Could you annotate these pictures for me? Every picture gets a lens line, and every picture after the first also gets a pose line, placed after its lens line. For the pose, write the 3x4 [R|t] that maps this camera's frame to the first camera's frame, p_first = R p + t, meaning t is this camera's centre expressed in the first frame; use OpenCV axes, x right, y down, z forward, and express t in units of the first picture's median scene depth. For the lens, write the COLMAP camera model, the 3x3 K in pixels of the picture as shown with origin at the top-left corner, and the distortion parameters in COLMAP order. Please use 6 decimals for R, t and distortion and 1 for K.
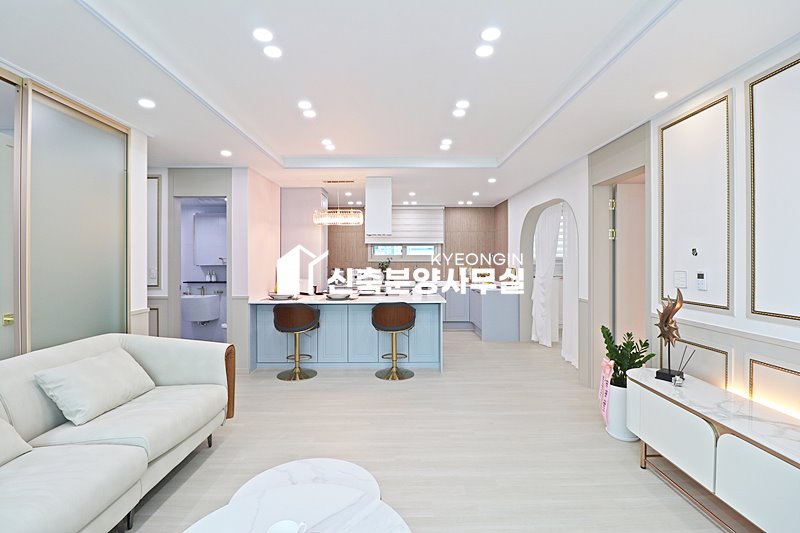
lens RADIAL K [[375.1, 0, 399.1], [0, 375.1, 266.6], [0, 0, 1]] dist [0.000197, -0.000410]
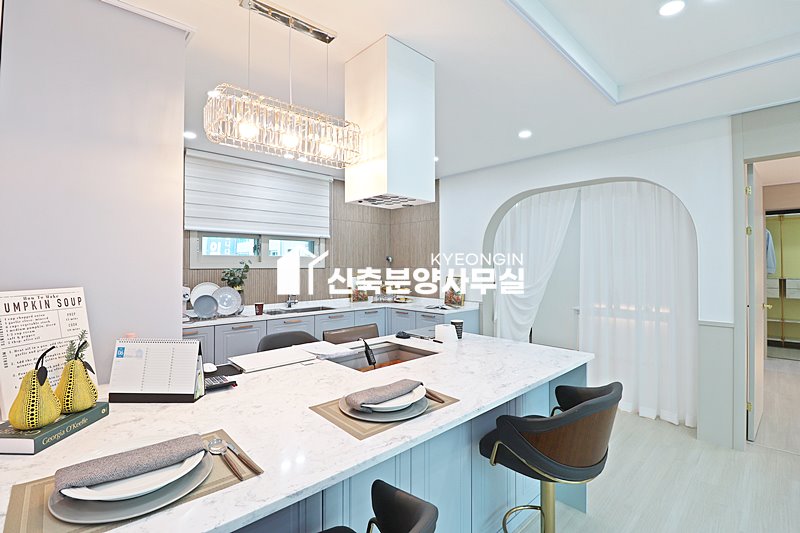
lens RADIAL K [[375.1, 0, 395.7], [0, 375.1, 265.8], [0, 0, 1]] dist [0.000197, -0.000410]
pose [[0.727208, -0.000820, 0.686417, -0.225694], [0.010348, 0.999899, -0.009768, -0.010043], [-0.686339, 0.014206, 0.727143, 0.501150]]
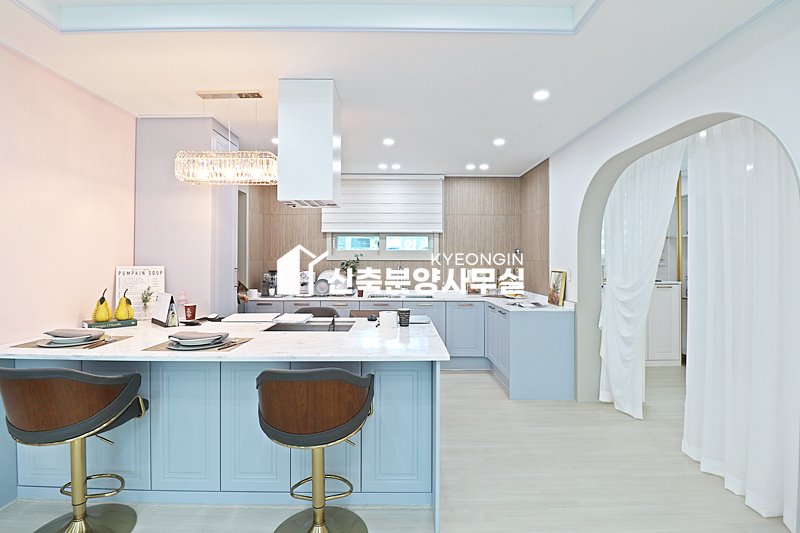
lens RADIAL K [[375.1, 0, 397.5], [0, 375.1, 261.7], [0, 0, 1]] dist [0.000197, -0.000410]
pose [[0.999992, 0.004037, -0.000286, 0.042158], [-0.004041, 0.999908, -0.012938, -0.002609], [0.000234, 0.012939, 0.999916, 0.361148]]
